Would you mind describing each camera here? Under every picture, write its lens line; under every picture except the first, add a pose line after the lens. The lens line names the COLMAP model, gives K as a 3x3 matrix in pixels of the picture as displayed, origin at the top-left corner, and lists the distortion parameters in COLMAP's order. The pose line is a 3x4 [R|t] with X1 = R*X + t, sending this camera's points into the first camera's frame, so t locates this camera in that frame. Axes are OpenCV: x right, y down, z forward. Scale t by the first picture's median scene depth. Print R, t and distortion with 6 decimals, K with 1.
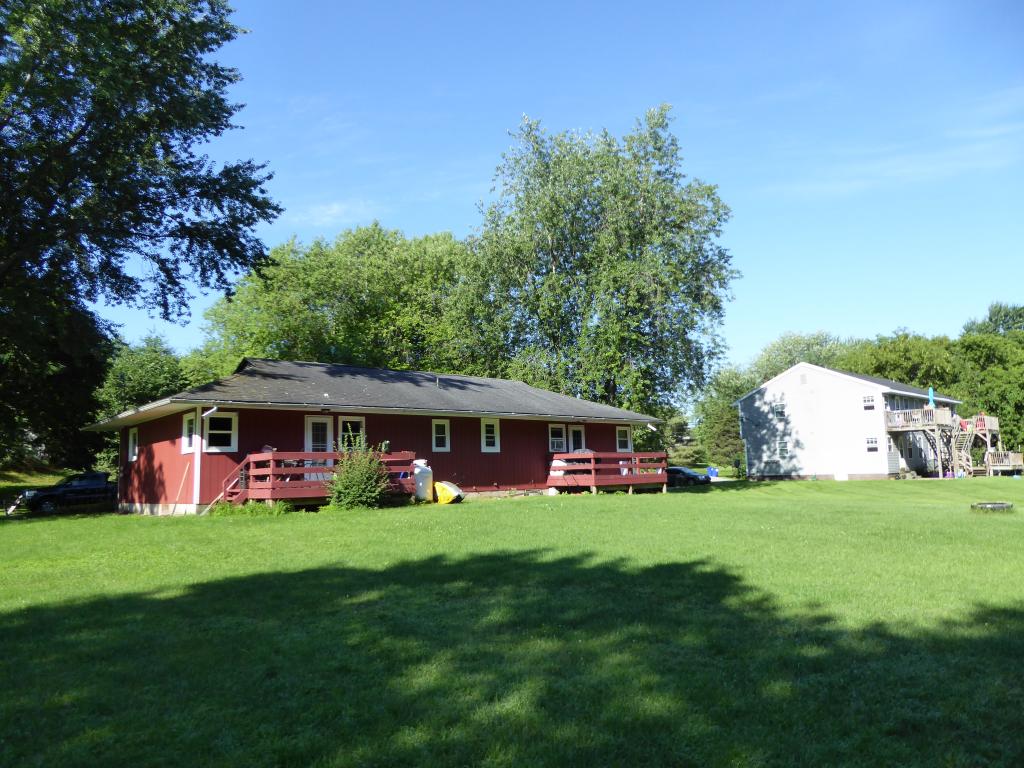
lens RADIAL K [[757.0, 0, 512.0], [0, 757.0, 384.0], [0, 0, 1]] dist [-0.083010, 0.072947]
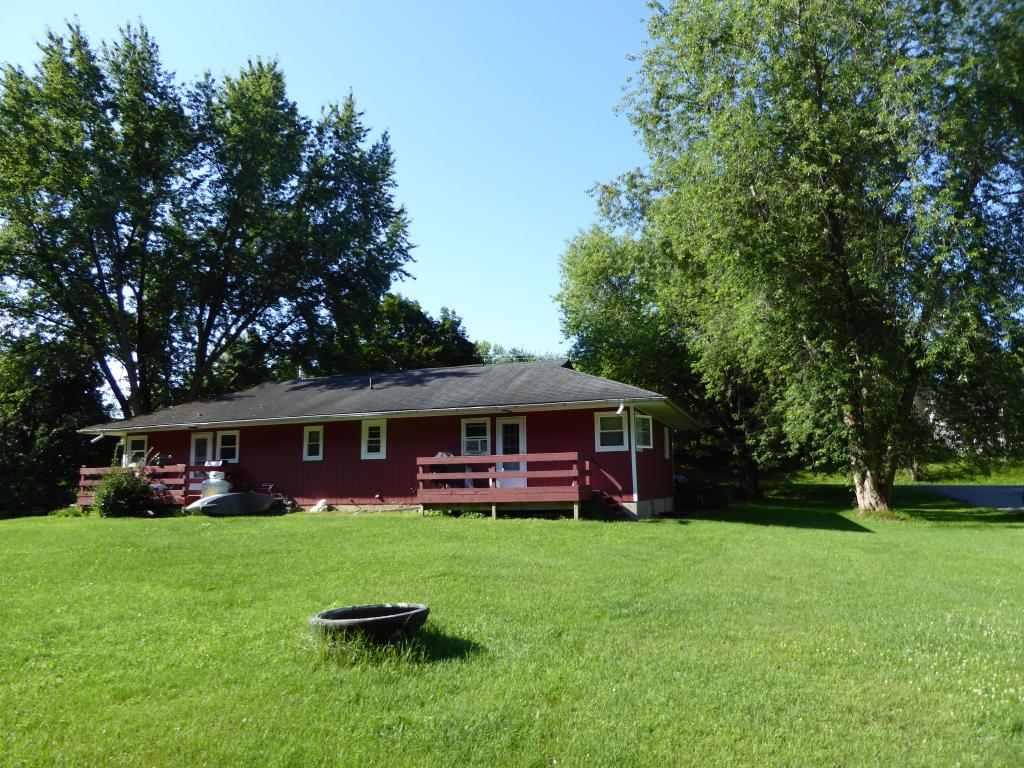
lens RADIAL K [[757.0, 0, 512.0], [0, 757.0, 384.0], [0, 0, 1]] dist [-0.083010, 0.072947]
pose [[0.464984, -0.099692, -0.879688, 0.794772], [0.112980, 0.992197, -0.052724, 0.067988], [0.878080, -0.074872, 0.472620, 0.735272]]
